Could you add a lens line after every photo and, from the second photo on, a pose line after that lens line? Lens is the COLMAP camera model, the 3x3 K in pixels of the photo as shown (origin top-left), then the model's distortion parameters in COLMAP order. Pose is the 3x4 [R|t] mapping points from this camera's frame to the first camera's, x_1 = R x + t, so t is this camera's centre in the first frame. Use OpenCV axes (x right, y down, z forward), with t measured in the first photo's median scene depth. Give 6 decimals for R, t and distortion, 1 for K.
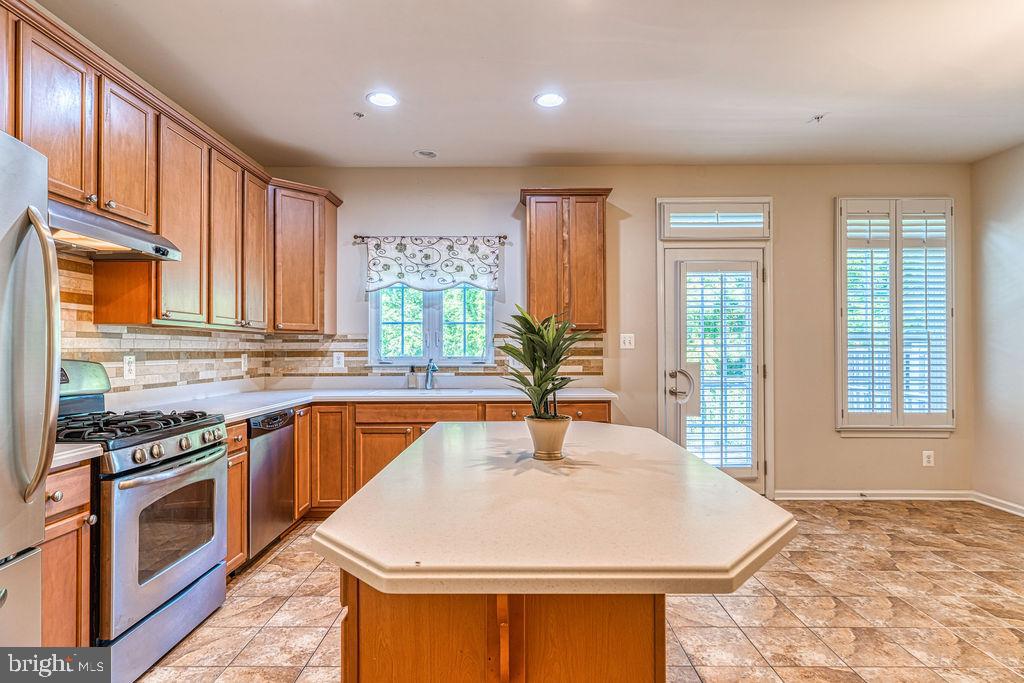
lens RADIAL K [[546.2, 0, 510.7], [0, 546.2, 344.2], [0, 0, 1]] dist [0.006025, 0.000998]
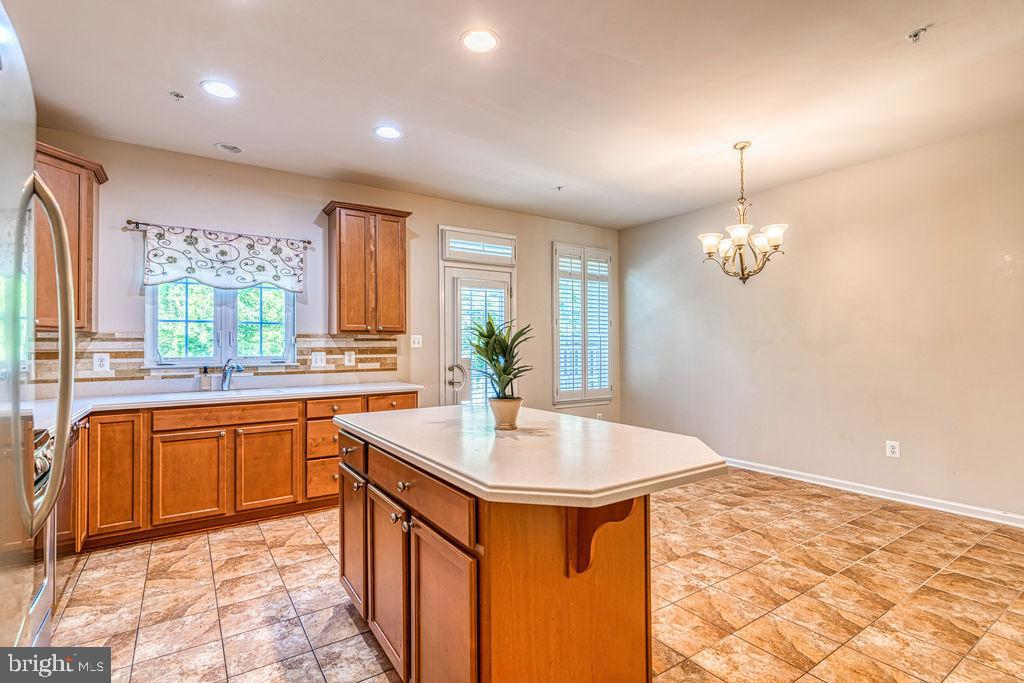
lens RADIAL K [[490.2, 0, 510.2], [0, 490.2, 339.3], [0, 0, 1]] dist [0.005250, -0.000793]
pose [[0.828156, 0.005048, 0.560476, -0.232544], [0.000242, 0.999956, -0.009364, 0.000198], [-0.560498, 0.007891, 0.828118, -0.000112]]
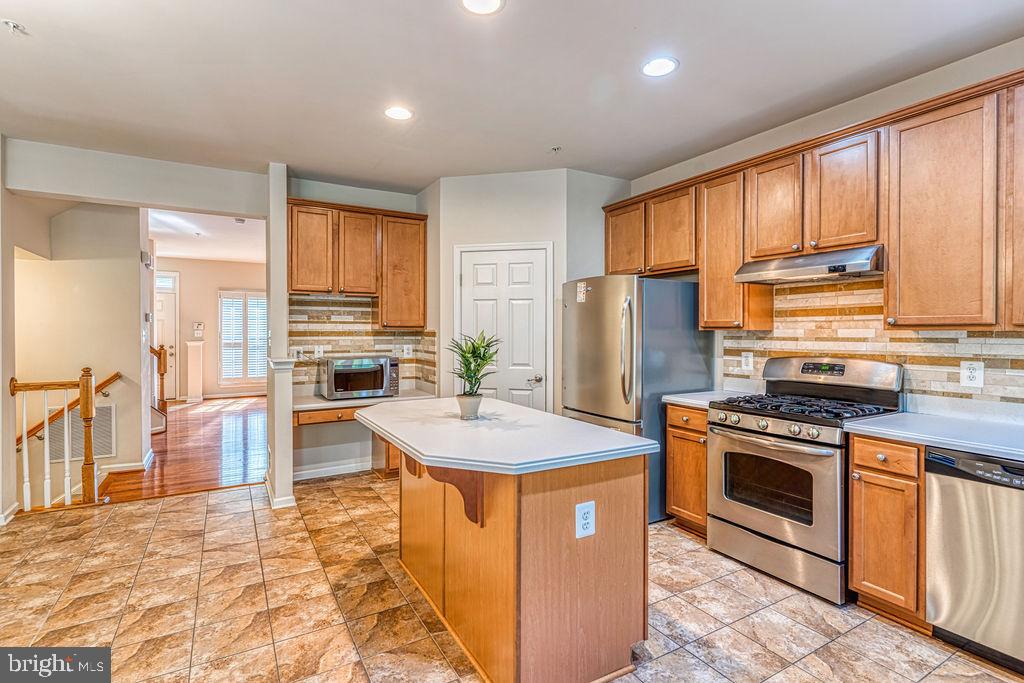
lens RADIAL K [[490.2, 0, 513.0], [0, 490.2, 334.5], [0, 0, 1]] dist [0.005250, -0.000793]
pose [[-0.861642, 0.003939, -0.507502, 0.287073], [0.005424, 0.999984, -0.001447, -0.020024], [0.507488, -0.003999, -0.861650, 0.937240]]
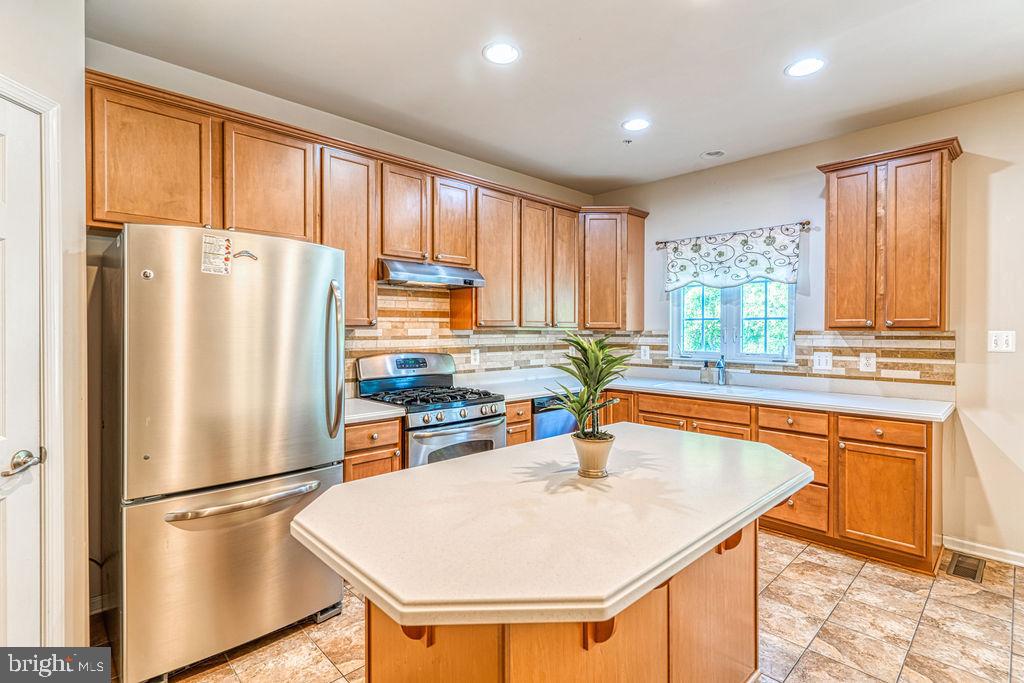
lens RADIAL K [[490.2, 0, 512.4], [0, 490.2, 335.3], [0, 0, 1]] dist [0.005250, -0.000793]
pose [[0.694786, 0.011178, -0.719129, 0.248841], [0.004331, 0.999796, 0.019725, -0.031152], [0.719203, -0.016819, 0.694596, 0.093176]]
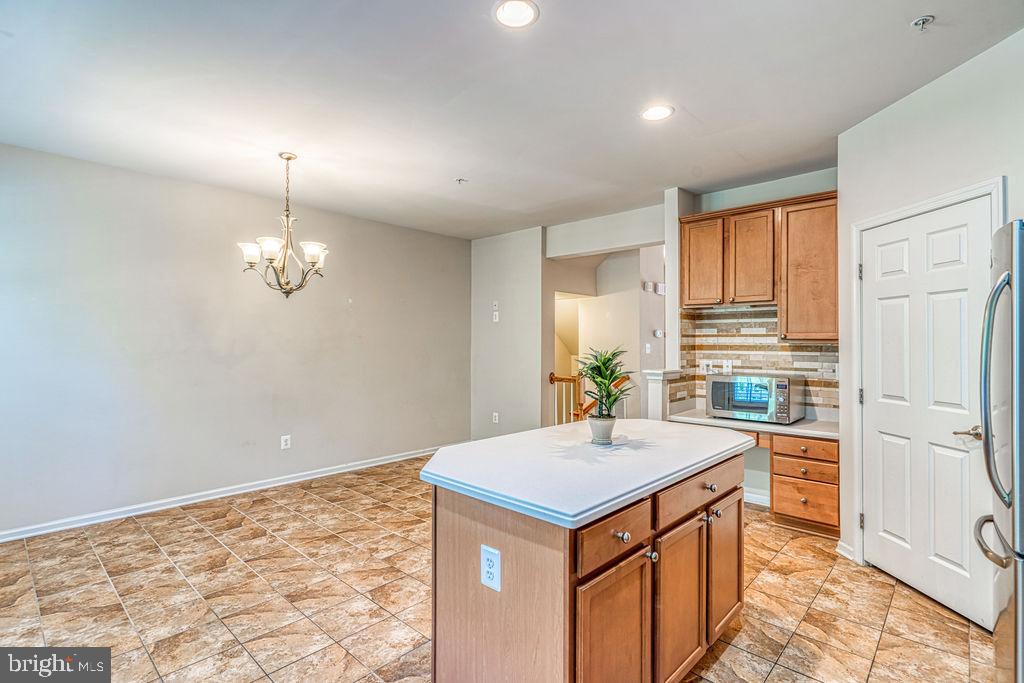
lens RADIAL K [[490.2, 0, 514.2], [0, 490.2, 340.2], [0, 0, 1]] dist [0.005250, -0.000793]
pose [[-0.737561, 0.004840, 0.675263, -0.265624], [-0.007177, 0.999862, -0.015005, -0.022705], [-0.675242, -0.015913, -0.737425, 0.856218]]
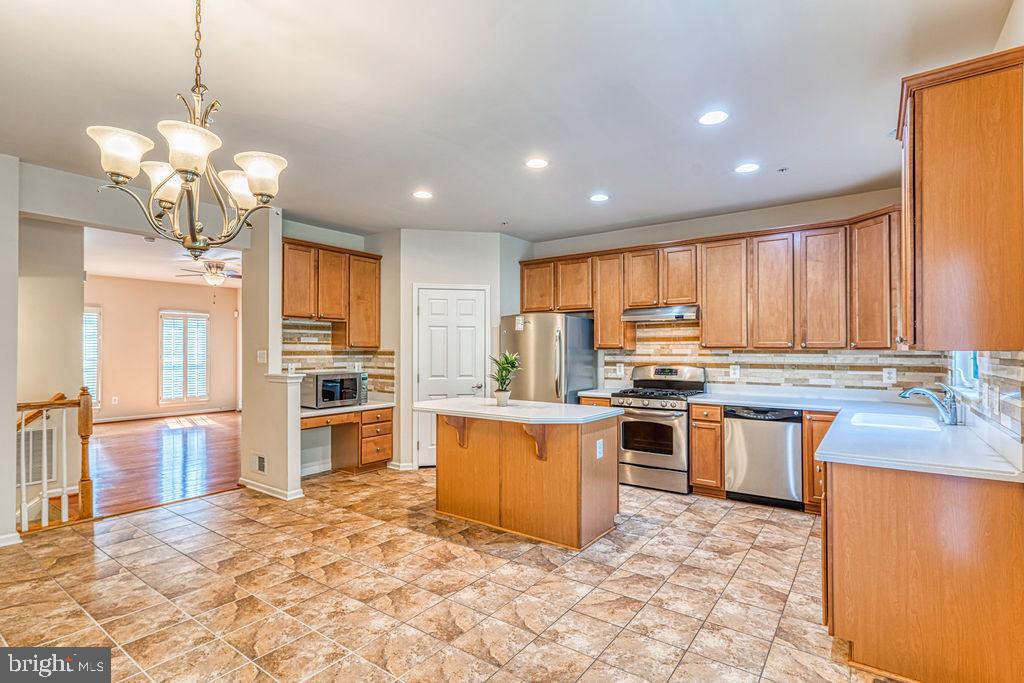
lens RADIAL K [[490.2, 0, 508.2], [0, 490.2, 346.3], [0, 0, 1]] dist [0.005250, -0.000793]
pose [[-0.589999, -0.003486, -0.807396, 0.792024], [0.010176, 0.999879, -0.011754, -0.023137], [0.807340, -0.015151, -0.589892, 0.965068]]
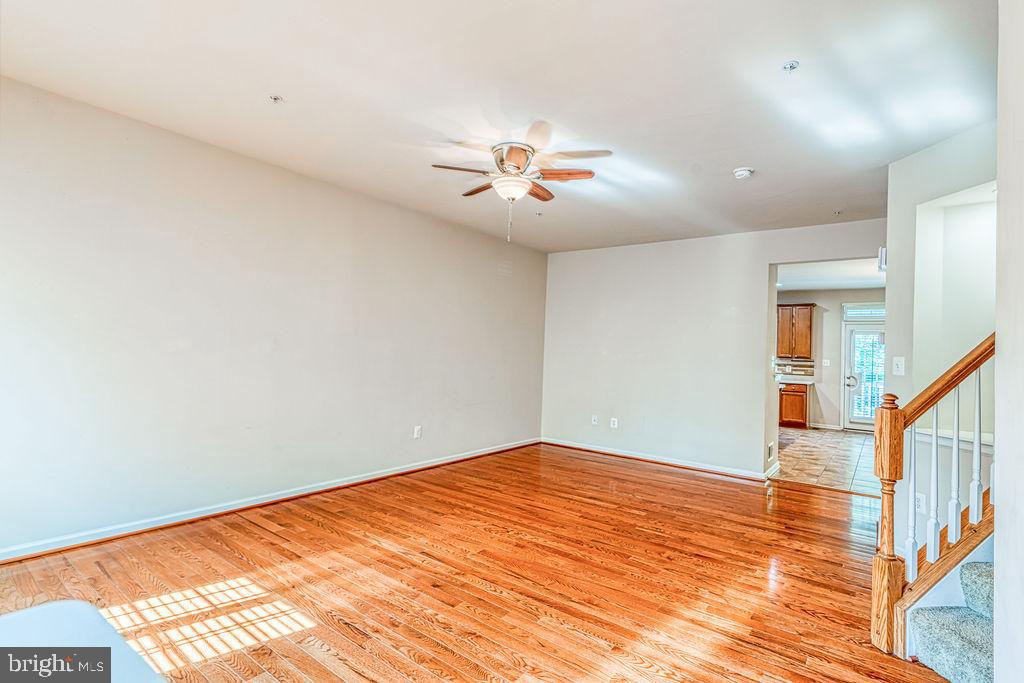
lens RADIAL K [[490.2, 0, 512.6], [0, 490.2, 342.8], [0, 0, 1]] dist [0.005250, -0.000793]
pose [[0.796714, 0.016528, -0.604130, 0.451016], [-0.028582, 0.999538, -0.010348, -0.033349], [0.603680, 0.025512, 0.796819, -1.691222]]
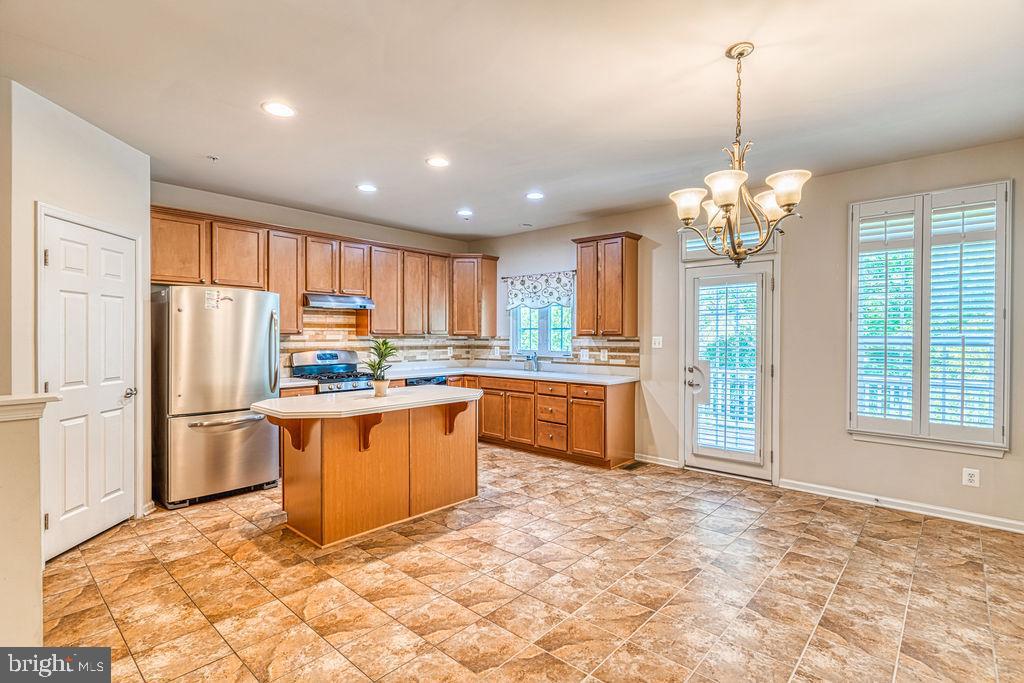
lens RADIAL K [[490.2, 0, 510.4], [0, 490.2, 340.7], [0, 0, 1]] dist [0.005250, -0.000793]
pose [[0.740810, 0.009833, -0.671643, 0.792610], [0.002939, 0.999836, 0.017880, -0.033558], [0.671708, -0.015219, 0.740659, -0.104461]]
